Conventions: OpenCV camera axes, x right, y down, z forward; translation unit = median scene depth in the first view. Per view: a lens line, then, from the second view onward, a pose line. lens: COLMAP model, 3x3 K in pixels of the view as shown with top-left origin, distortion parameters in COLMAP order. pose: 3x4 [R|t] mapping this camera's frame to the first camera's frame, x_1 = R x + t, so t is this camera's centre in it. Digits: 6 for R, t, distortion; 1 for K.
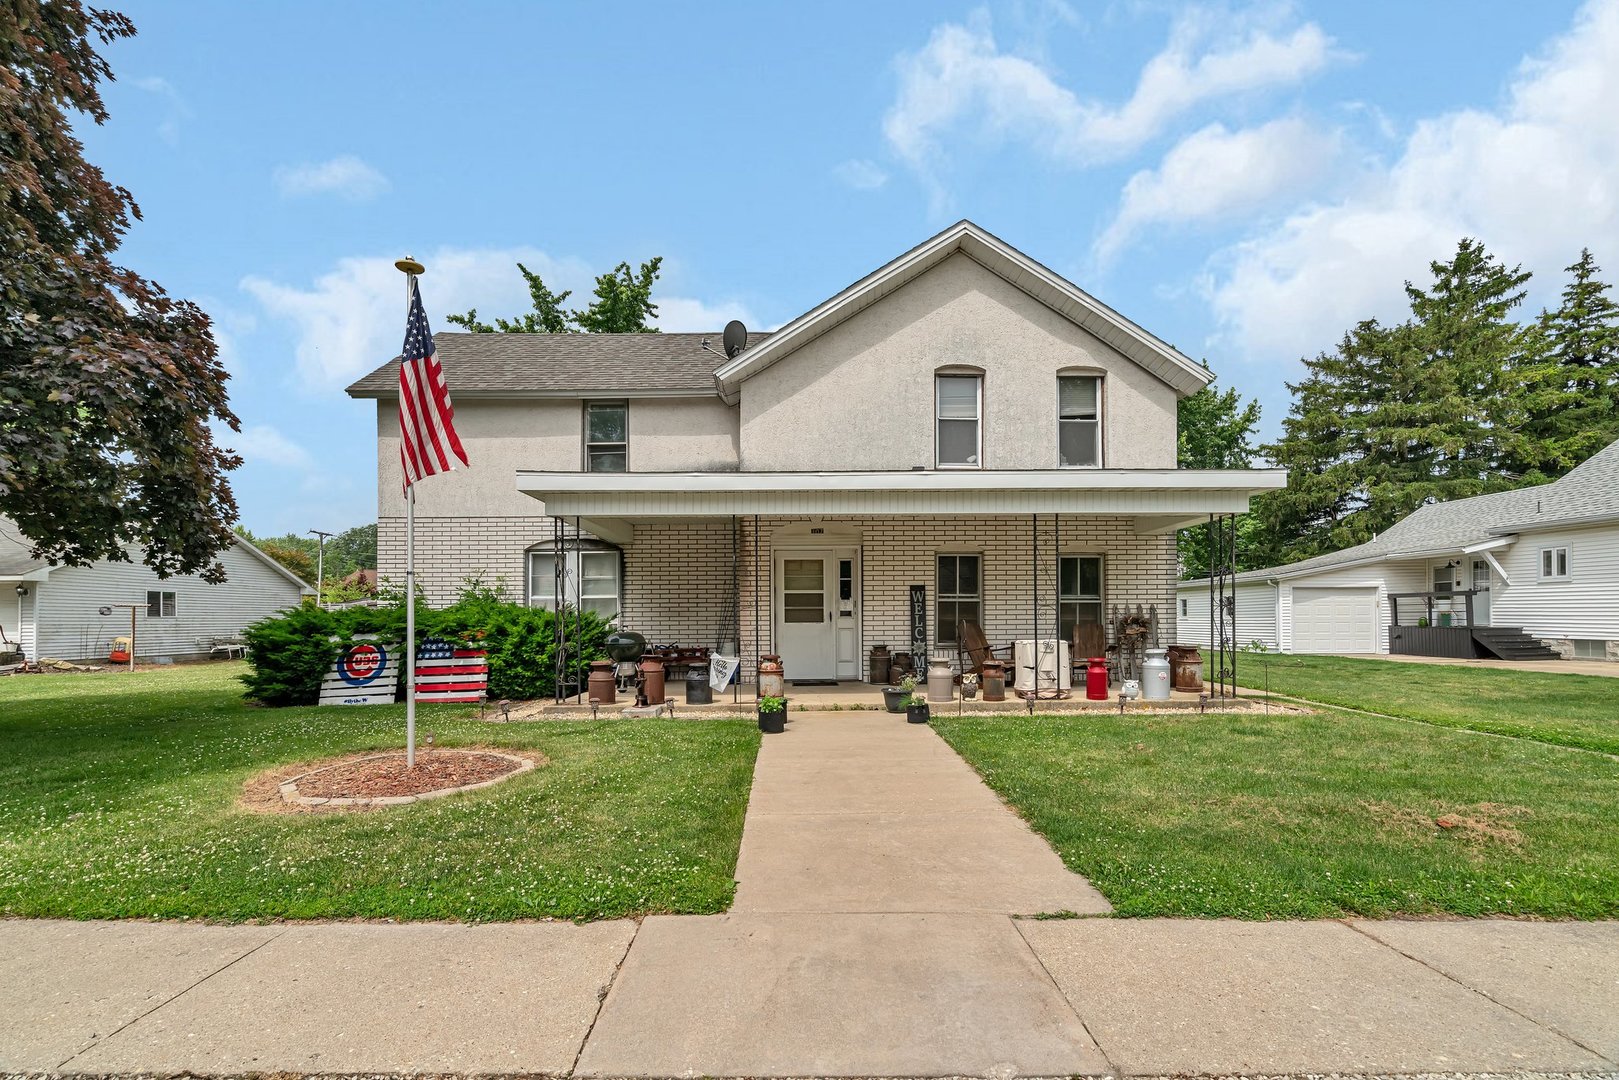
lens RADIAL K [[776.1, 0, 804.9], [0, 776.1, 608.9], [0, 0, 1]] dist [0.000327, 0.000033]
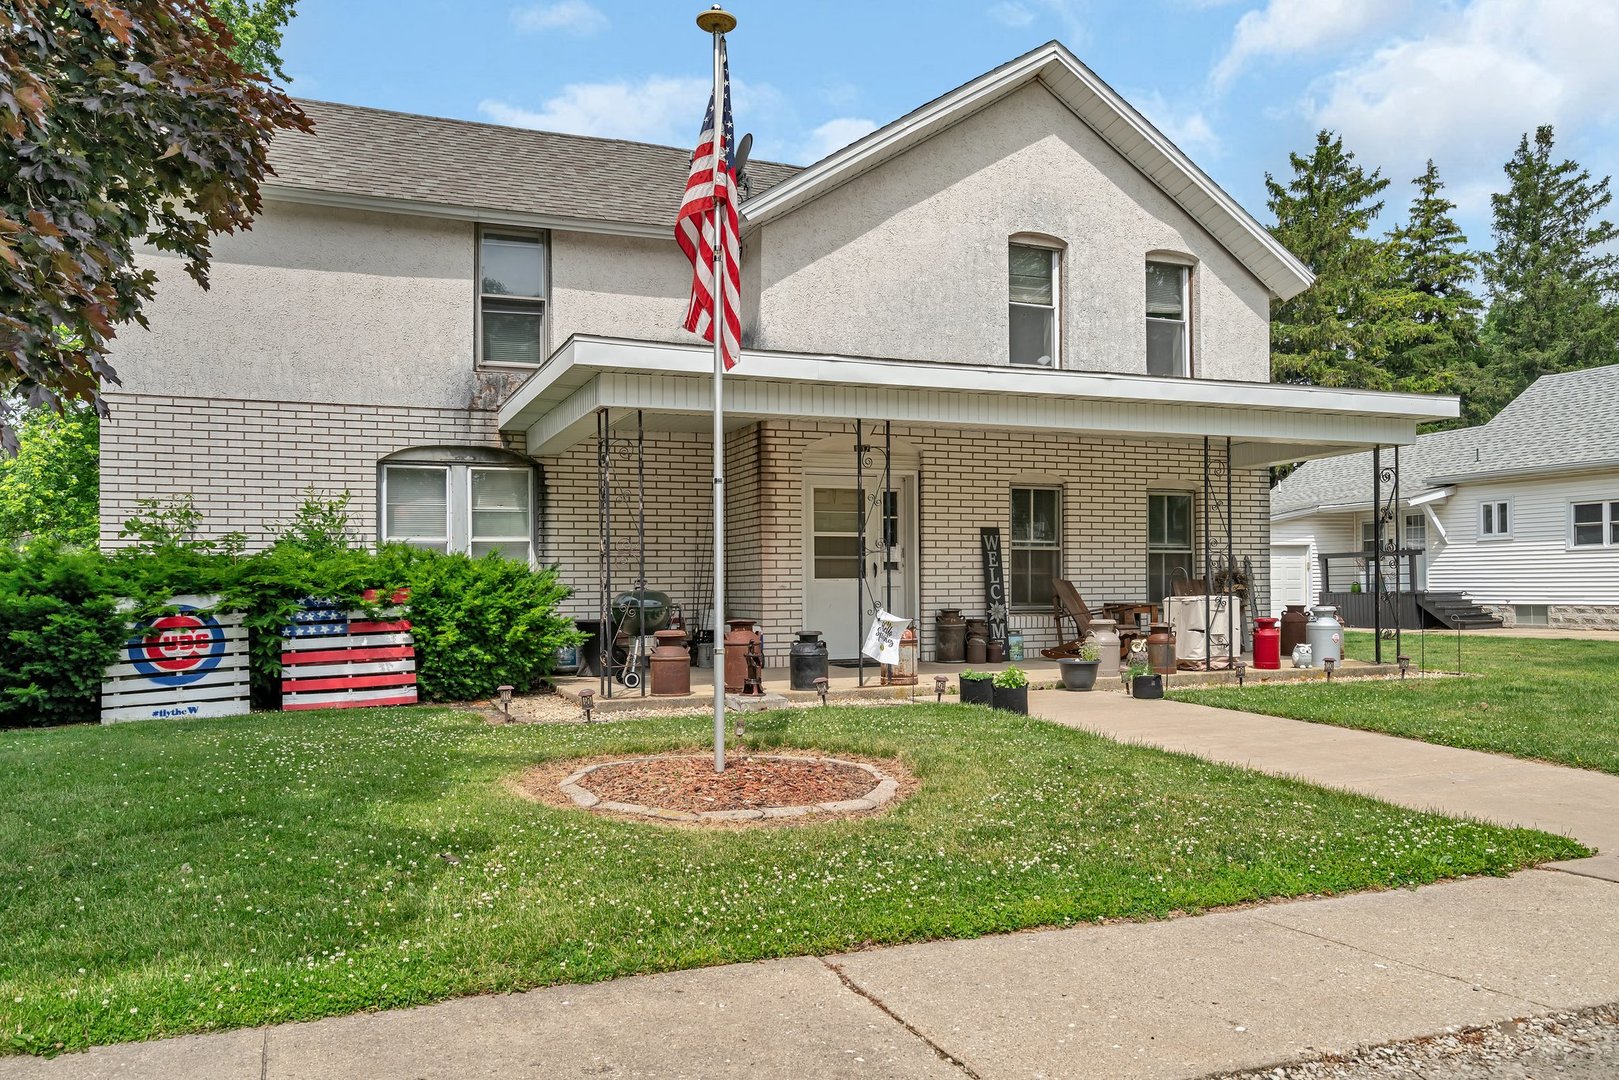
lens RADIAL K [[1193.8, 0, 808.5], [0, 1193.8, 575.4], [0, 0, 1]] dist [0.021876, -0.001237]
pose [[0.933197, 0.001400, 0.359364, -0.419383], [0.000861, 0.999981, -0.006131, 0.021612], [-0.359365, 0.006031, 0.933177, 0.006752]]
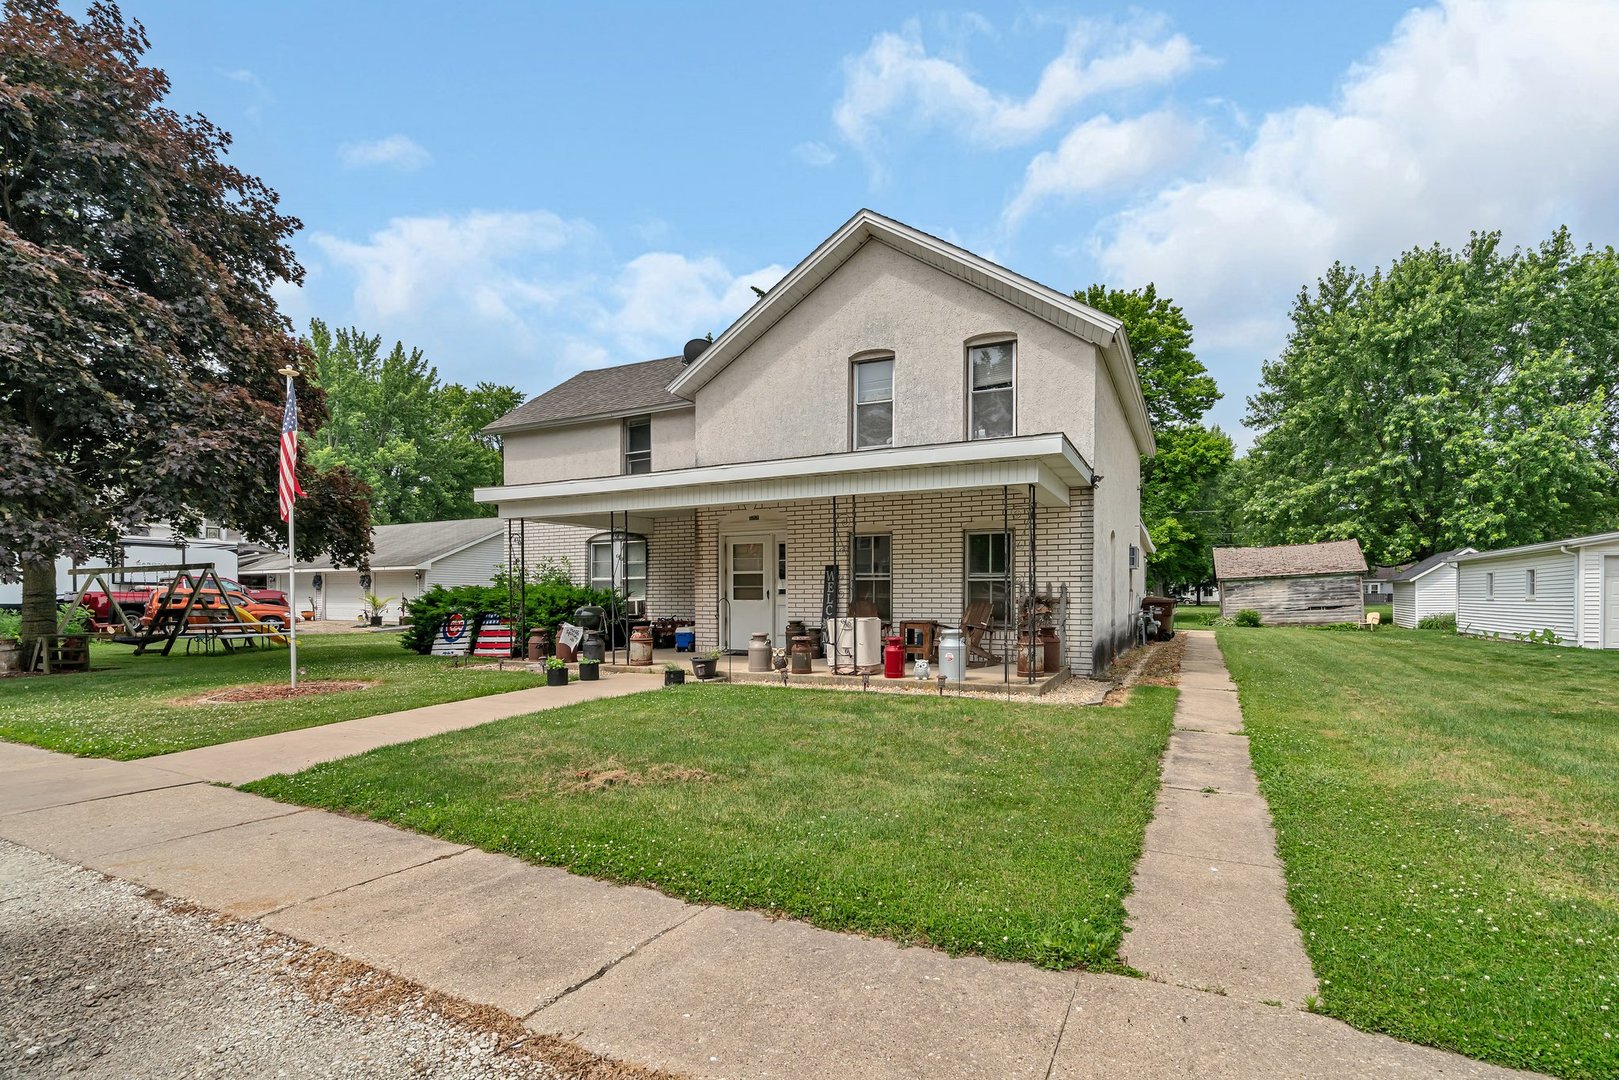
lens RADIAL K [[778.4, 0, 808.5], [0, 778.4, 597.2], [0, 0, 1]] dist [-0.000873, 0.000013]
pose [[0.883712, 0.004183, -0.468012, 0.609390], [0.002118, 0.999914, 0.012937, -0.000666], [0.468026, -0.012424, 0.883627, 0.046772]]
